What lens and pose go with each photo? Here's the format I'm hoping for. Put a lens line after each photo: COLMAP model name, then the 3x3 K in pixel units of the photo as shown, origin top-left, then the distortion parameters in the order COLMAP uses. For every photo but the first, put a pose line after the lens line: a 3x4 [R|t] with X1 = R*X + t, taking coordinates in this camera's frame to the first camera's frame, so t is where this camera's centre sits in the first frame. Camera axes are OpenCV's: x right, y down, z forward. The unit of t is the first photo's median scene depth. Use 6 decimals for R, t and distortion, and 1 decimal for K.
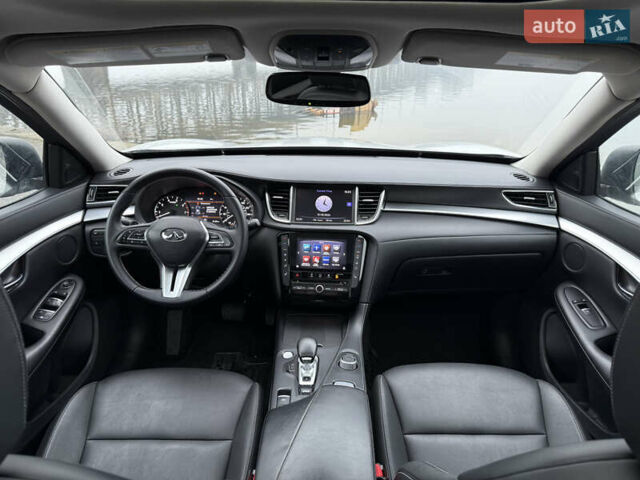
lens RADIAL K [[475.2, 0, 320.0], [0, 475.2, 240.0], [0, 0, 1]] dist [0.140771, -0.252158]
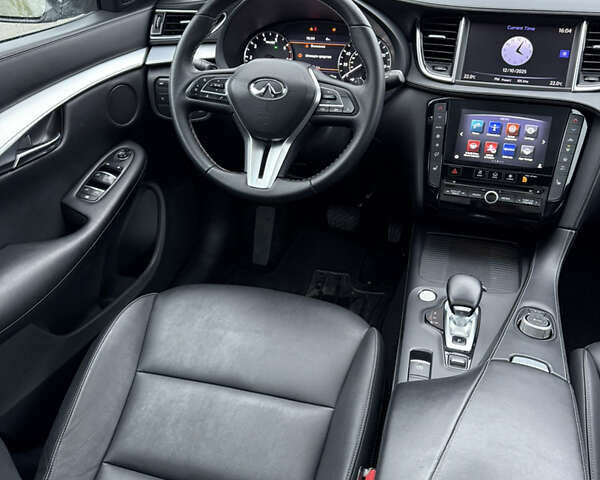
lens RADIAL K [[476.2, 0, 300.0], [0, 476.2, 240.0], [0, 0, 1]] dist [0.044857, -0.001364]
pose [[0.967701, 0.118675, -0.222422, -0.097778], [-0.071927, 0.975569, 0.207586, 0.048807], [0.241624, -0.184883, 0.952594, 0.367850]]
